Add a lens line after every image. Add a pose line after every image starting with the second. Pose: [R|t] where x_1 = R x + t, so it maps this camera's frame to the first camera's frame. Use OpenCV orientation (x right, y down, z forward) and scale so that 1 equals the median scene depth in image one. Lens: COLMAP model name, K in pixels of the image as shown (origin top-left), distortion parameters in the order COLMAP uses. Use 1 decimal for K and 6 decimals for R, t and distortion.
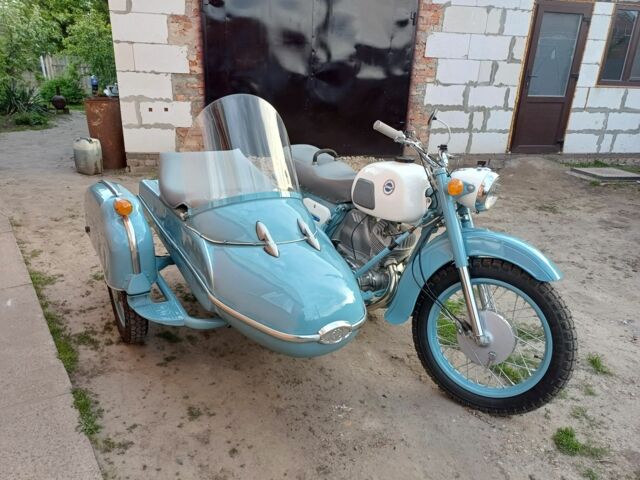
lens RADIAL K [[449.4, 0, 320.3], [0, 449.4, 251.4], [0, 0, 1]] dist [0.003663, -0.004223]
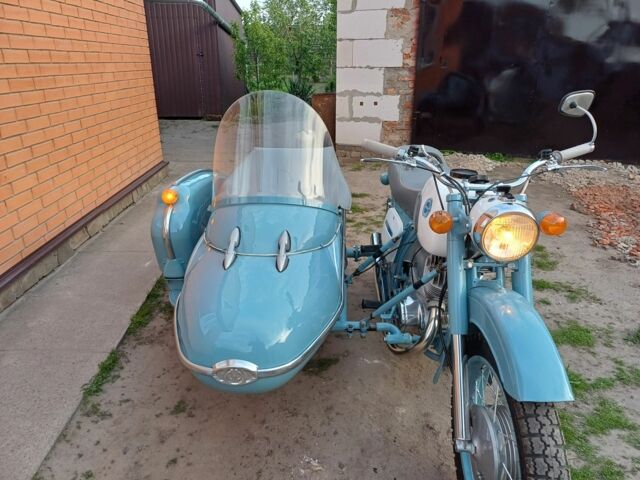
lens RADIAL K [[452.0, 0, 320.0], [0, 452.0, 240.0], [0, 0, 1]] dist [0.003458, 0.000354]
pose [[0.844826, 0.153793, -0.512461, 0.126838], [-0.160357, 0.986550, 0.031713, -0.025159], [0.510446, 0.055385, 0.858124, 0.082316]]
